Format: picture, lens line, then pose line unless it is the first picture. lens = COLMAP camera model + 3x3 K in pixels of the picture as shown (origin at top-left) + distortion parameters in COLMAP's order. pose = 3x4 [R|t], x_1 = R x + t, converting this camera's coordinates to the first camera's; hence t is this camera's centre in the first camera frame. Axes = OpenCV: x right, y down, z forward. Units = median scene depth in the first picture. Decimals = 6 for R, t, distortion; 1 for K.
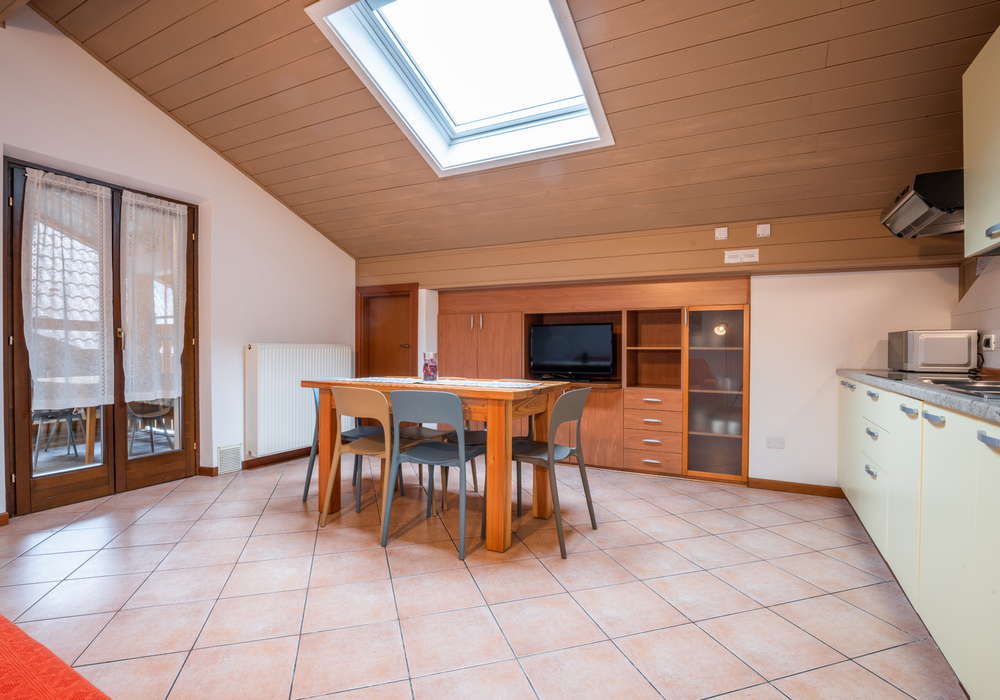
lens RADIAL K [[488.5, 0, 500.3], [0, 488.5, 355.7], [0, 0, 1]] dist [-0.035420, 0.006755]
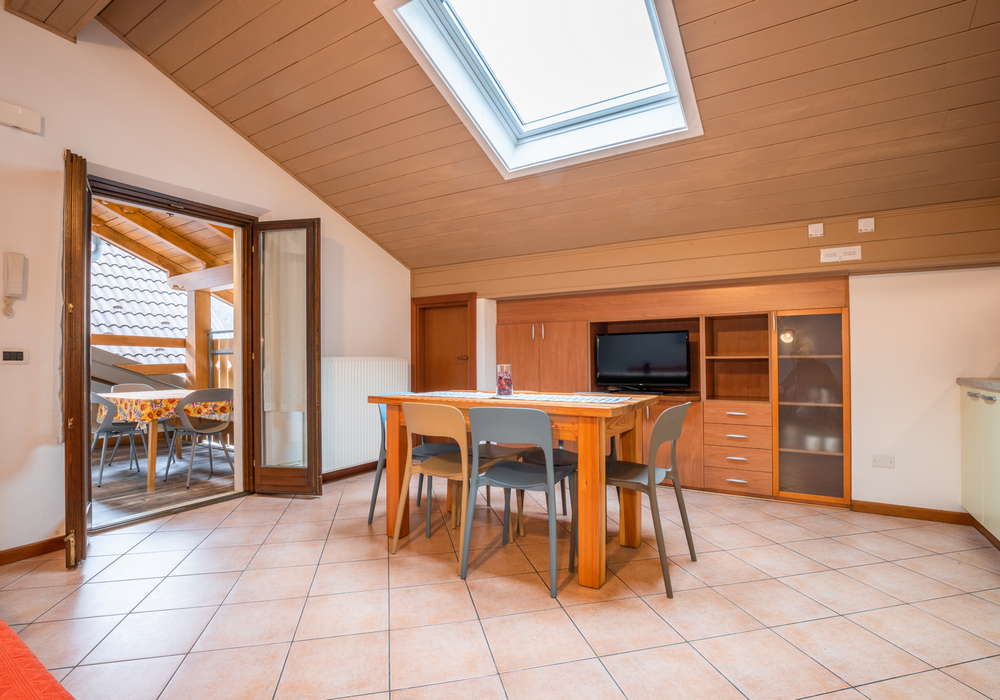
lens RADIAL K [[488.5, 0, 503.7], [0, 488.5, 355.7], [0, 0, 1]] dist [-0.035420, 0.006755]
pose [[0.997309, -0.011732, -0.072371, -0.069728], [0.010201, 0.999717, -0.021478, -0.003496], [0.072603, 0.020682, 0.997146, 0.066558]]
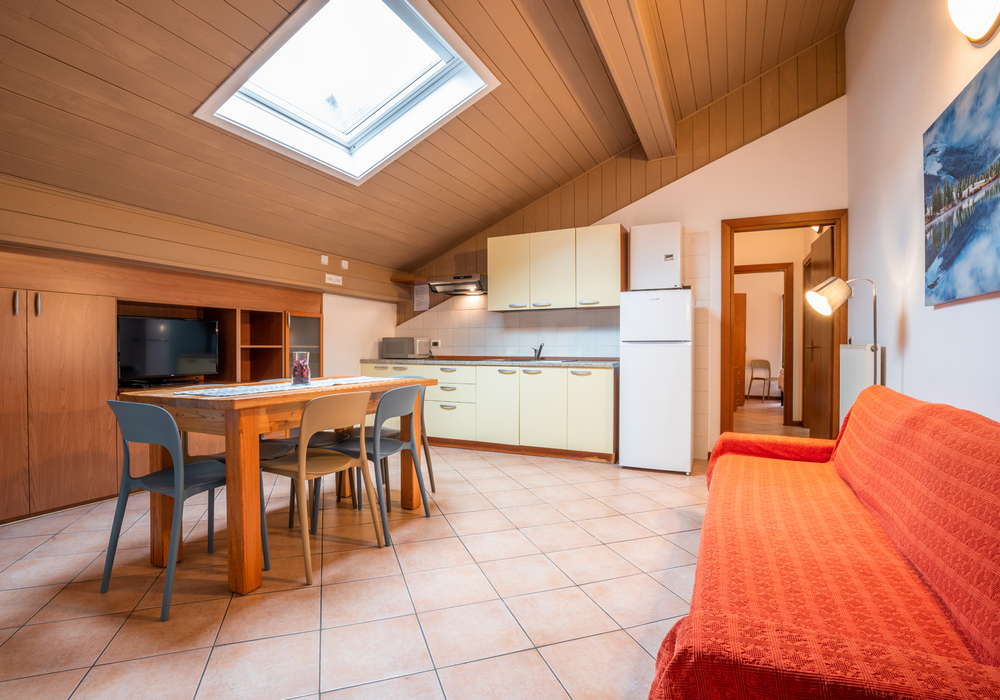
lens RADIAL K [[488.5, 0, 499.5], [0, 488.5, 352.9], [0, 0, 1]] dist [-0.035420, 0.006755]
pose [[-0.038456, -0.013372, 0.999171, -0.950475], [0.011424, 0.999839, 0.013821, -0.012040], [-0.999195, 0.011946, -0.038297, 0.616108]]
